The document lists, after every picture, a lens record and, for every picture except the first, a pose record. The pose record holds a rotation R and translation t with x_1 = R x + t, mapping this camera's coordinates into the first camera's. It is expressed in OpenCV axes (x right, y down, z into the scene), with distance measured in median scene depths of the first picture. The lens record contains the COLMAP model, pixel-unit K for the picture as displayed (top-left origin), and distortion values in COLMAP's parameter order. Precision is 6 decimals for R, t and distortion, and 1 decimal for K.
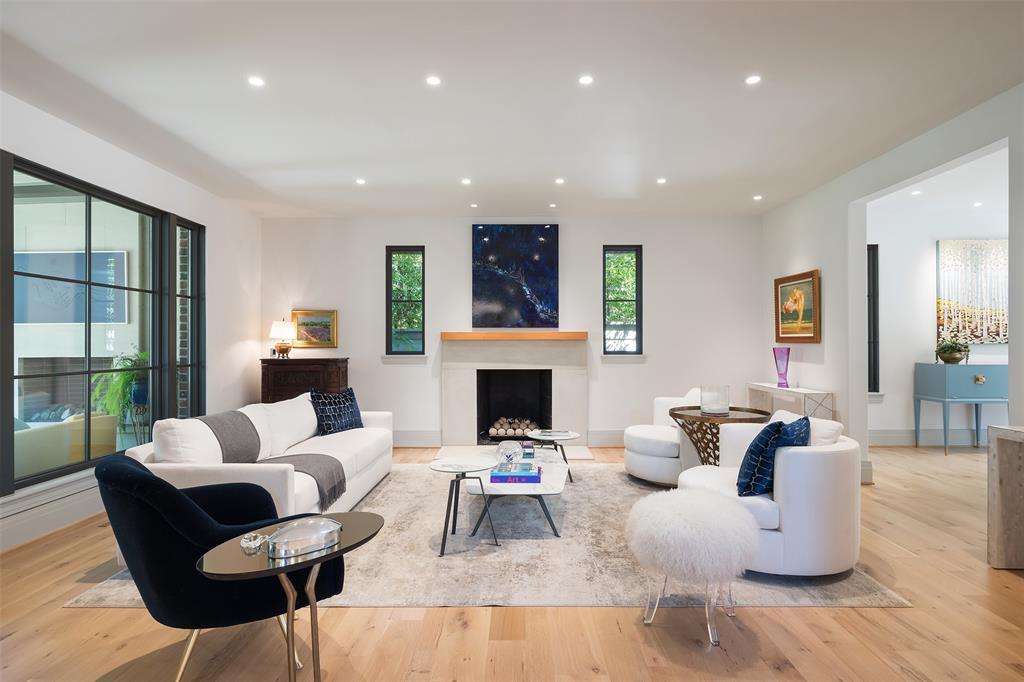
lens RADIAL K [[559.1, 0, 512.0], [0, 559.1, 341.0], [0, 0, 1]] dist [-0.001482, -0.000235]
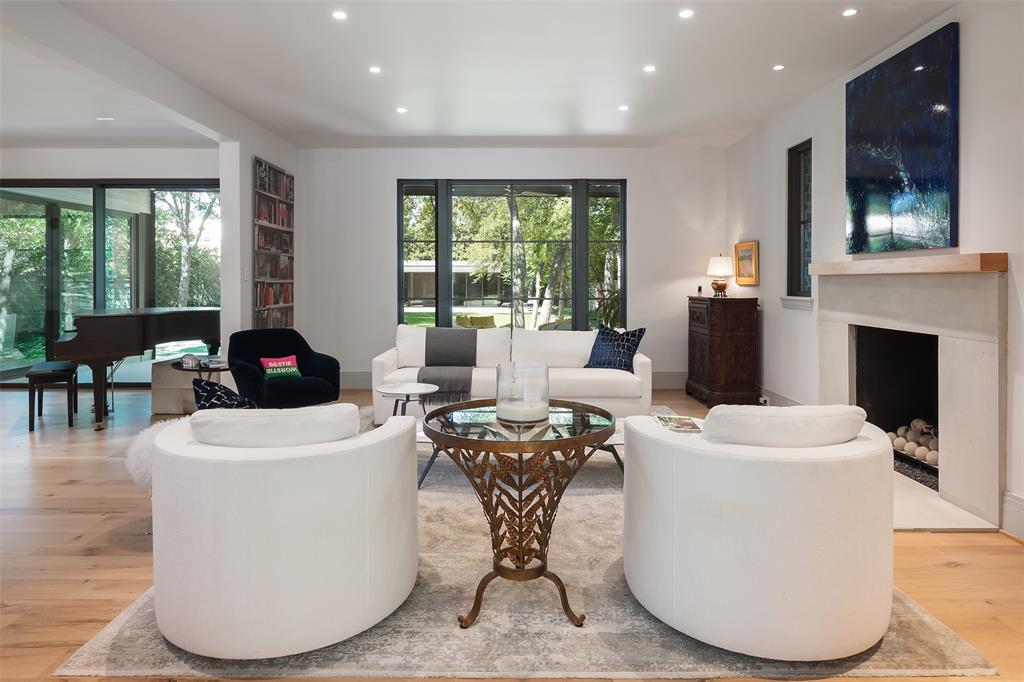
lens RADIAL K [[593.4, 0, 509.4], [0, 593.4, 307.0], [0, 0, 1]] dist [-0.028240, 0.001183]
pose [[0.002496, 0.043715, -0.999041, 0.570645], [-0.000984, 0.999044, 0.043713, 0.005343], [0.999996, 0.000874, 0.002536, 0.635412]]
